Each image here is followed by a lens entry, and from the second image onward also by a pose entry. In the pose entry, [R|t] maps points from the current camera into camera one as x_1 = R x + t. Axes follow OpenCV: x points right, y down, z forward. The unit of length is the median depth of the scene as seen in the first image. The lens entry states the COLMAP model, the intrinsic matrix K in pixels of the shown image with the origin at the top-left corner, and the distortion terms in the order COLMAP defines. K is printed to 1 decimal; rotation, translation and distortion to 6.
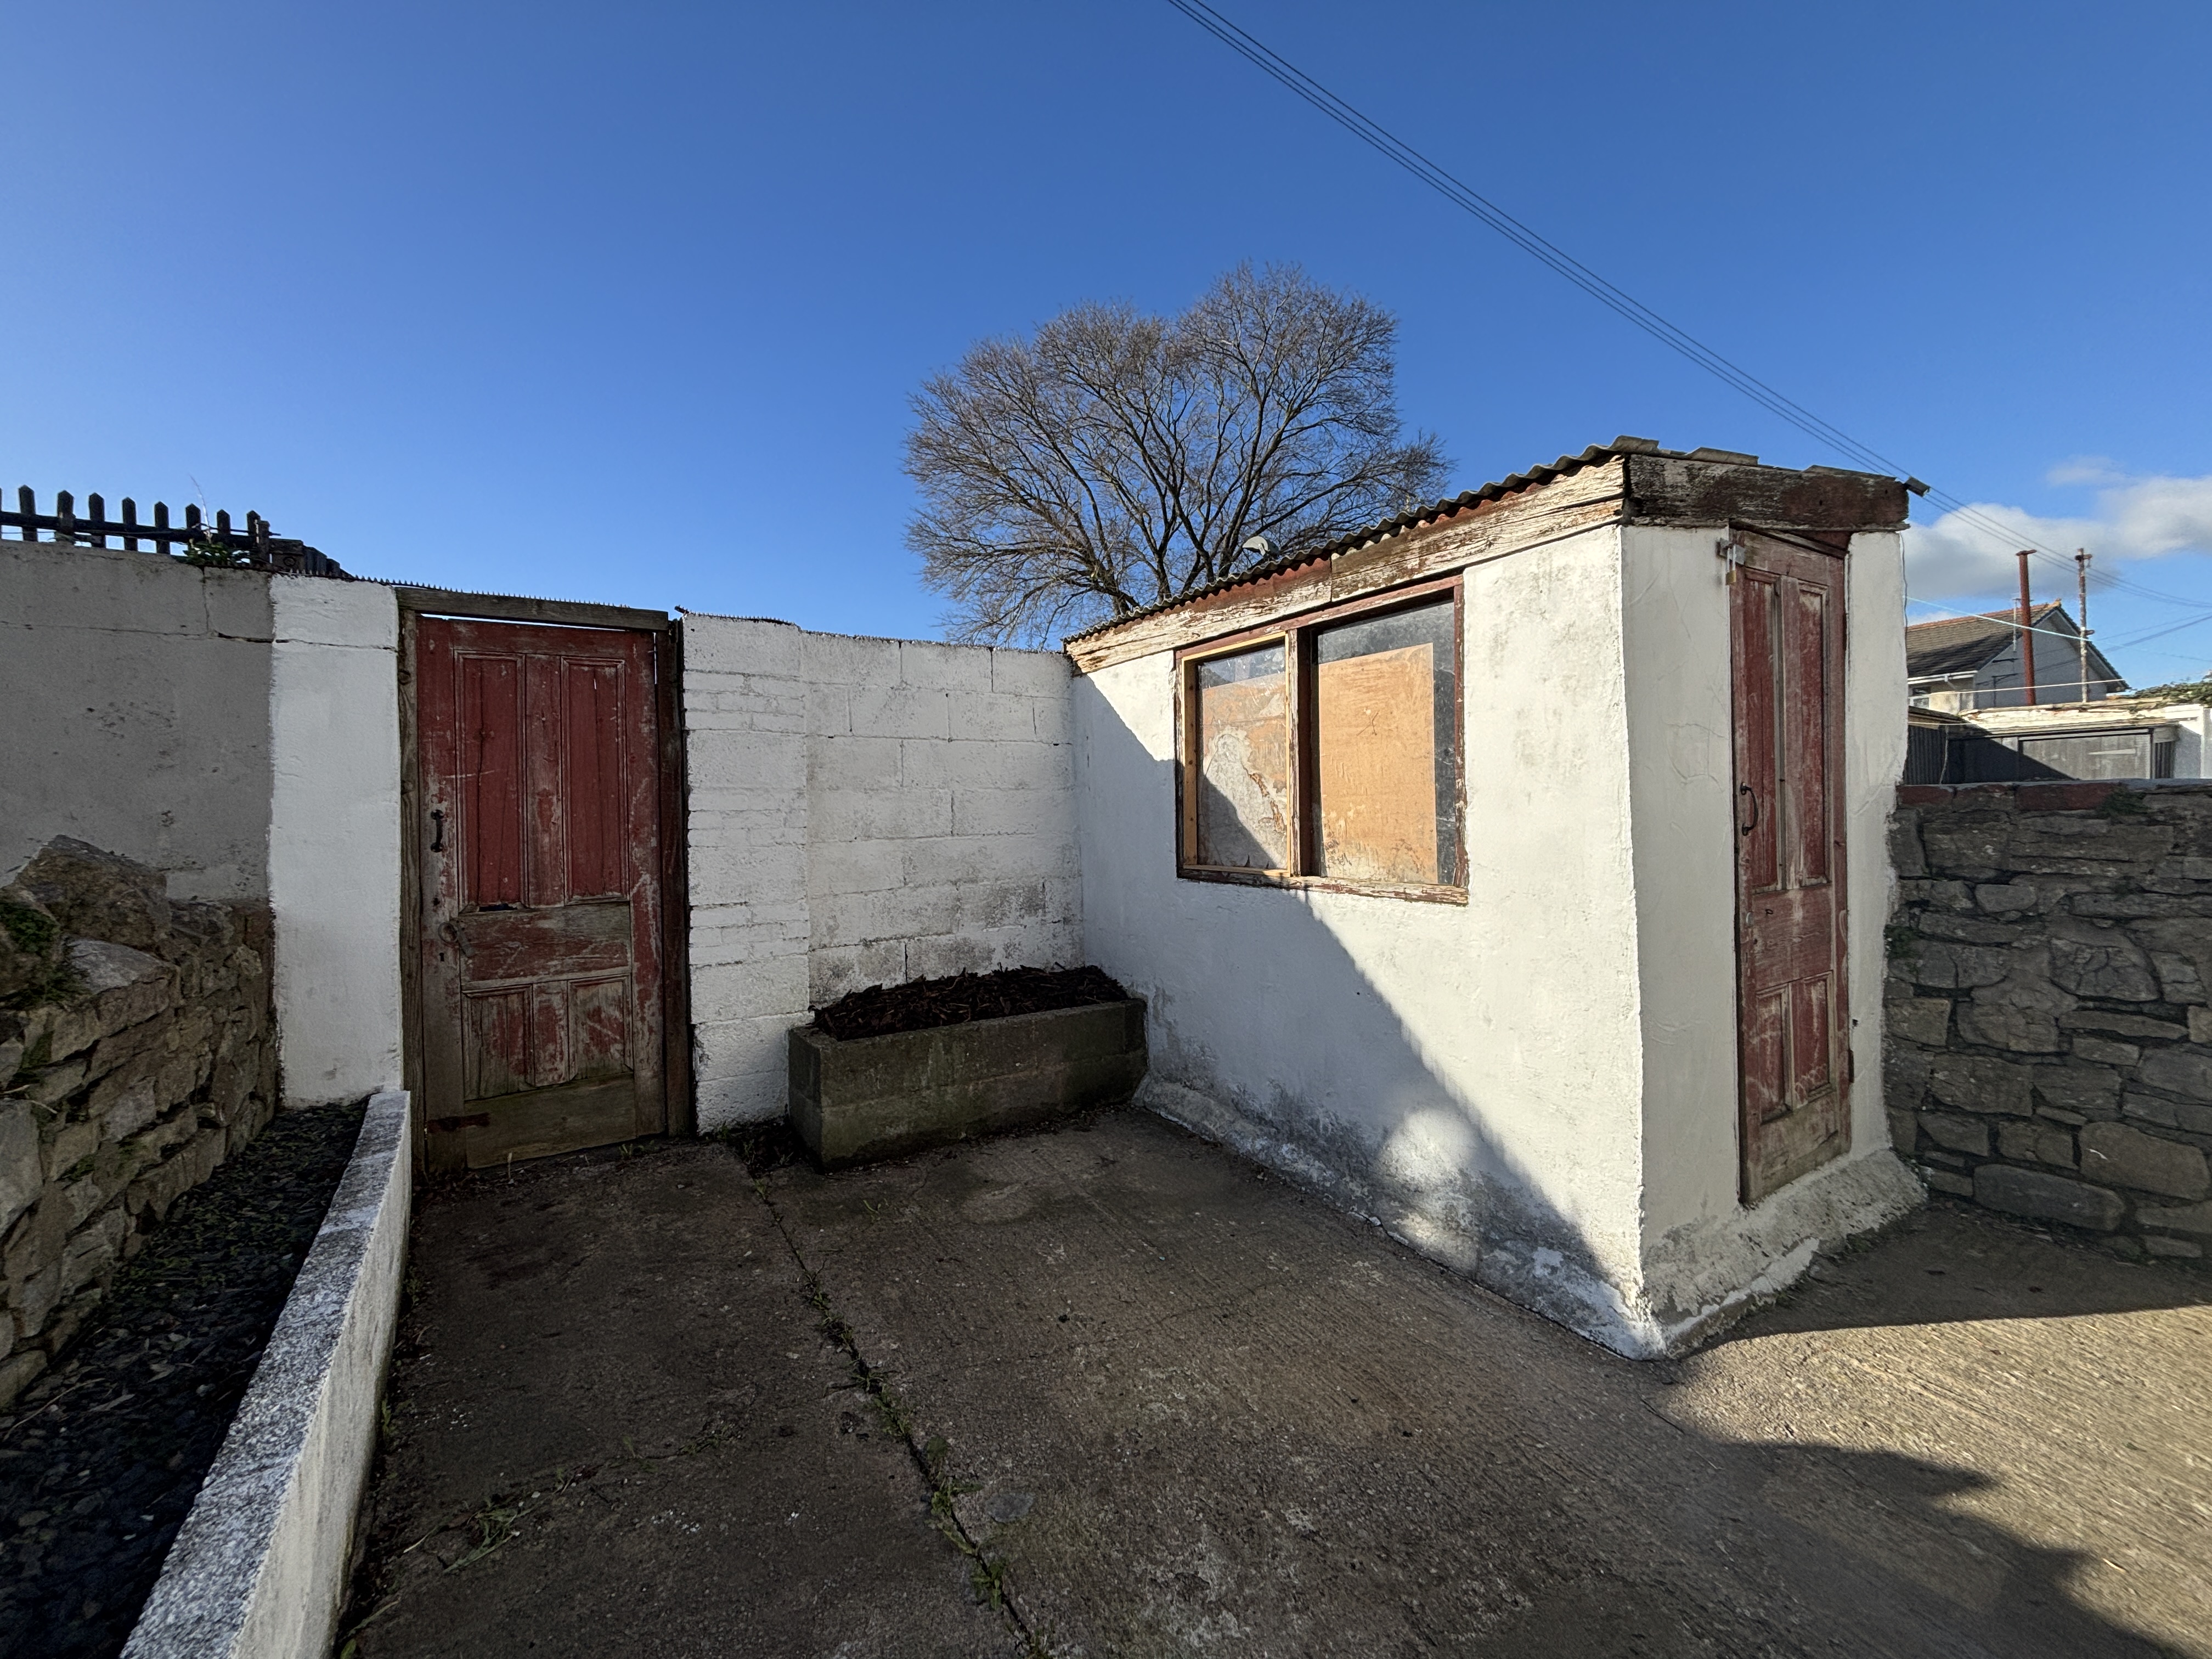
lens RADIAL K [[886.9, 0, 1102.5], [0, 886.9, 826.9], [0, 0, 1]] dist [0.000494, 0.000116]
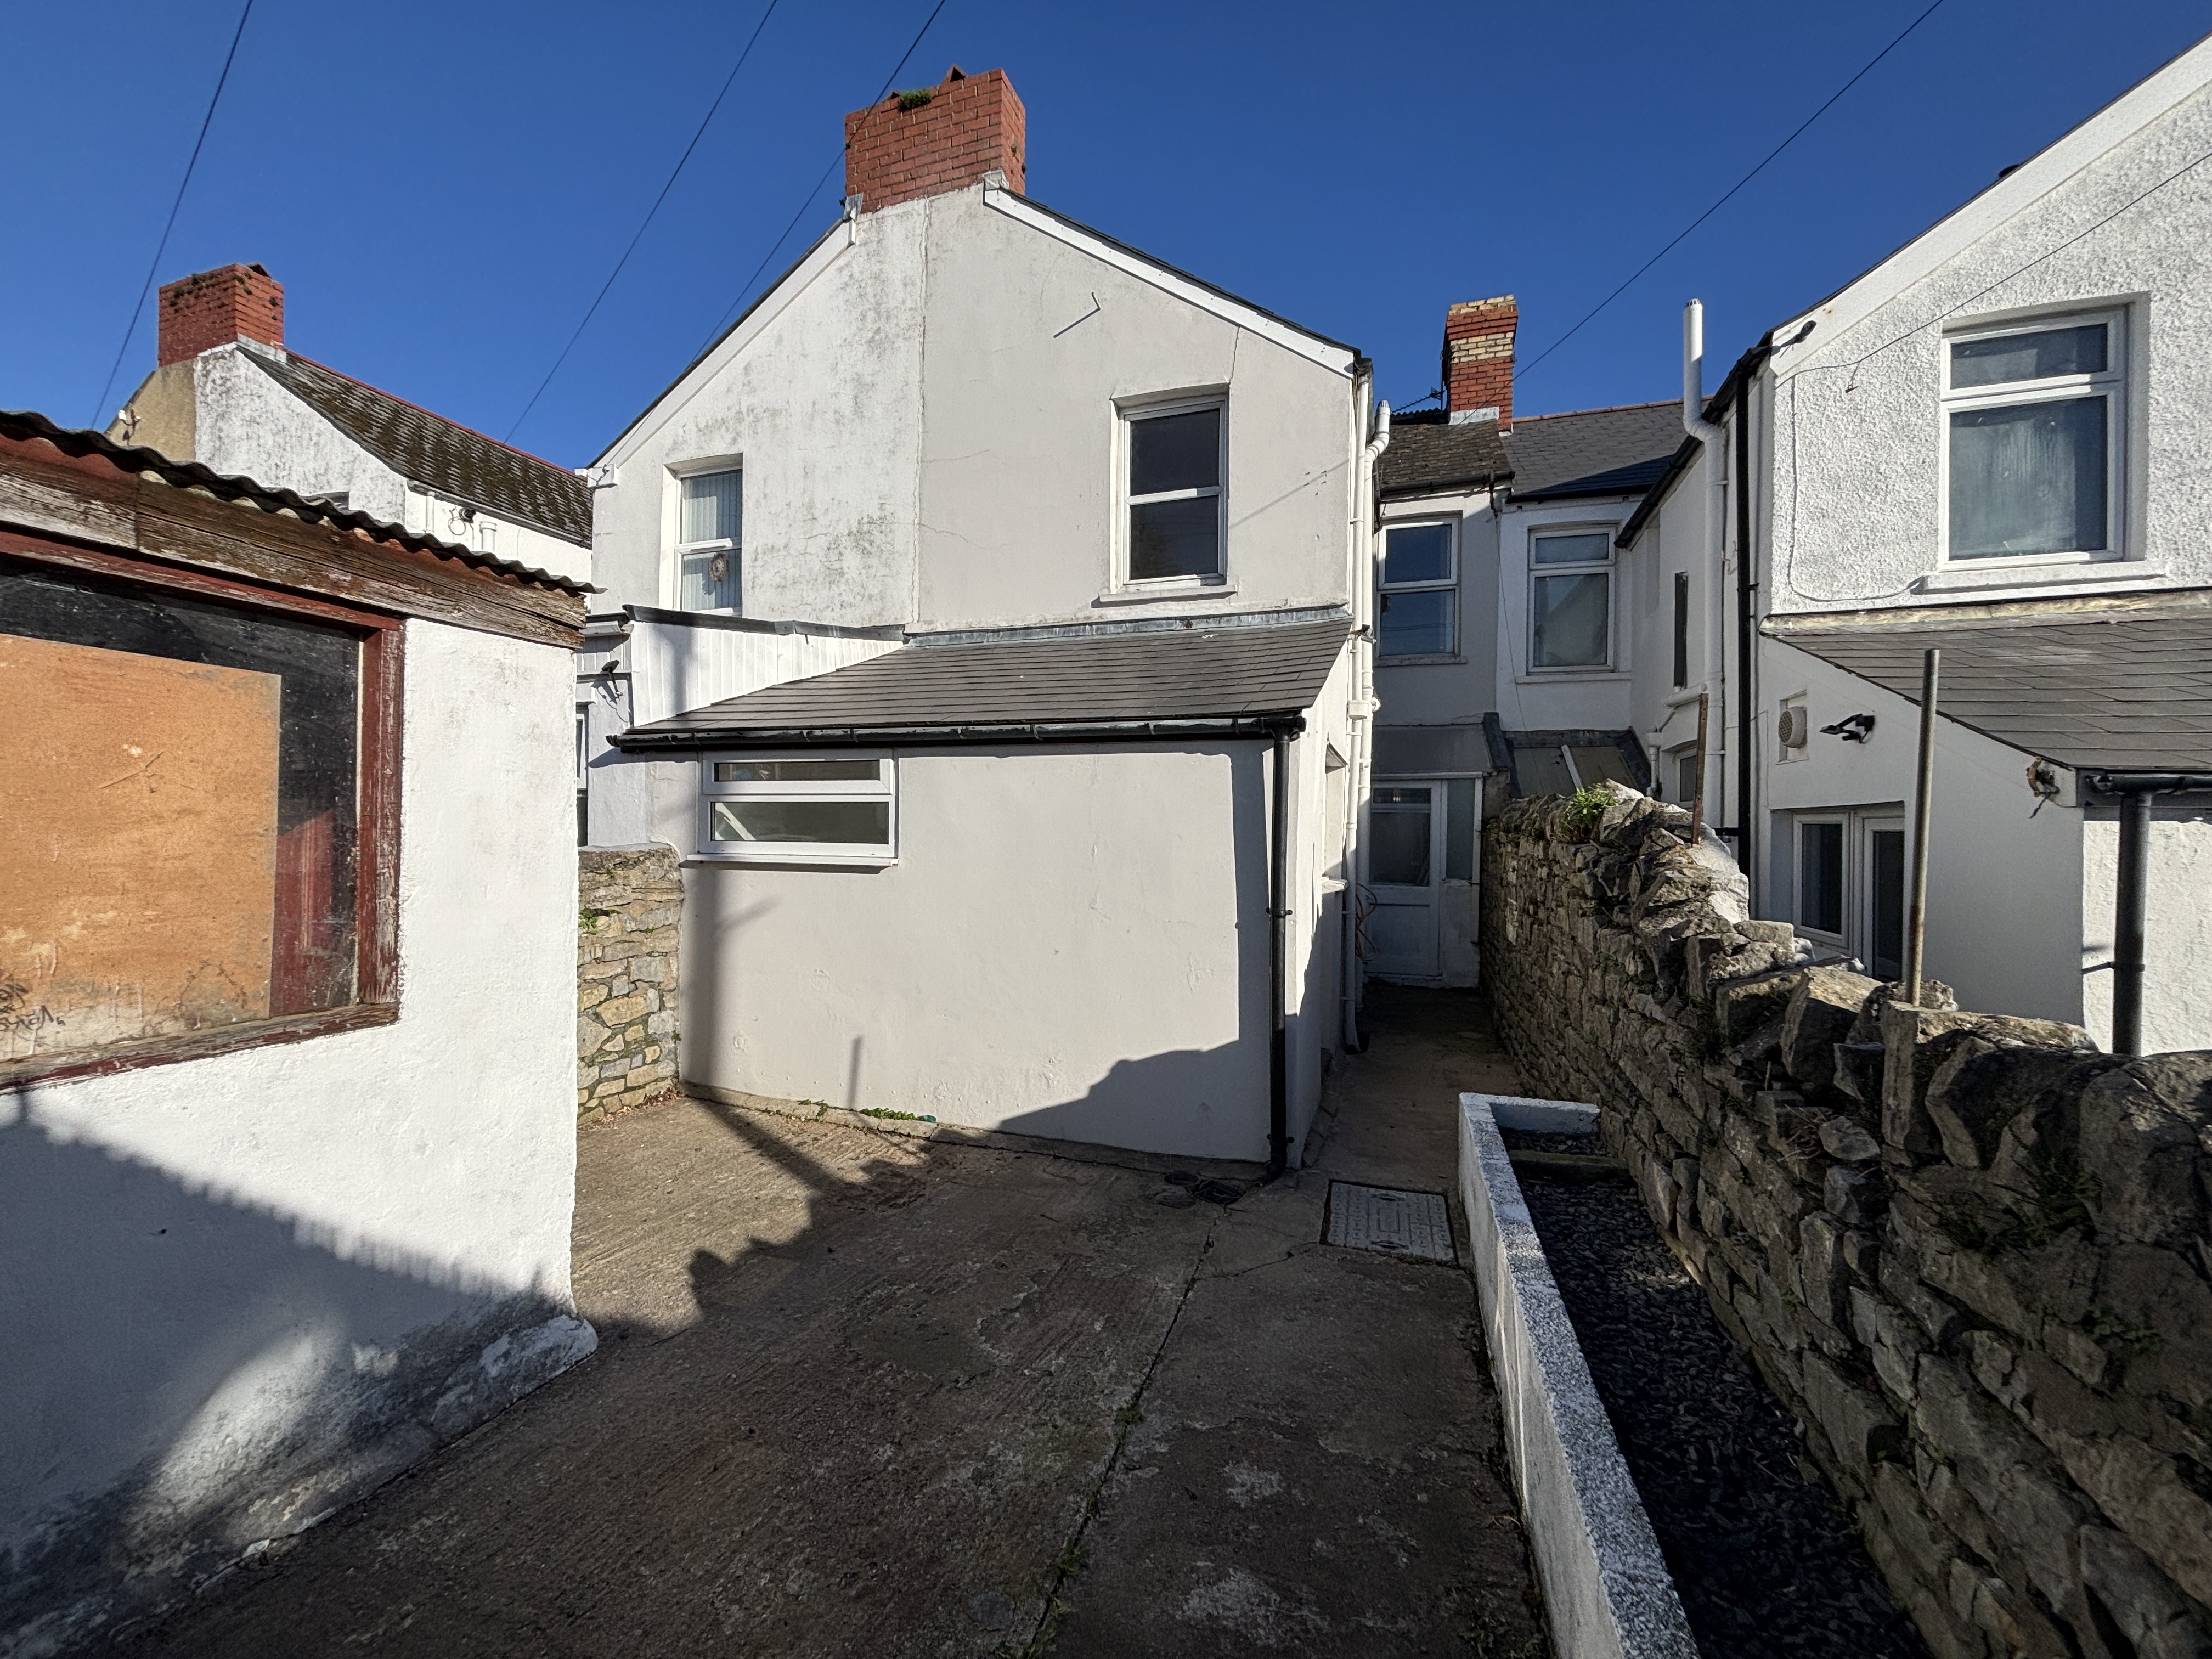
lens RADIAL K [[886.9, 0, 1099.1], [0, 886.9, 824.2], [0, 0, 1]] dist [0.000494, 0.000116]
pose [[-0.625491, 0.007739, 0.780193, -0.698366], [0.001194, 0.999959, -0.008962, -0.094539], [-0.780230, -0.004674, -0.625475, 1.094602]]
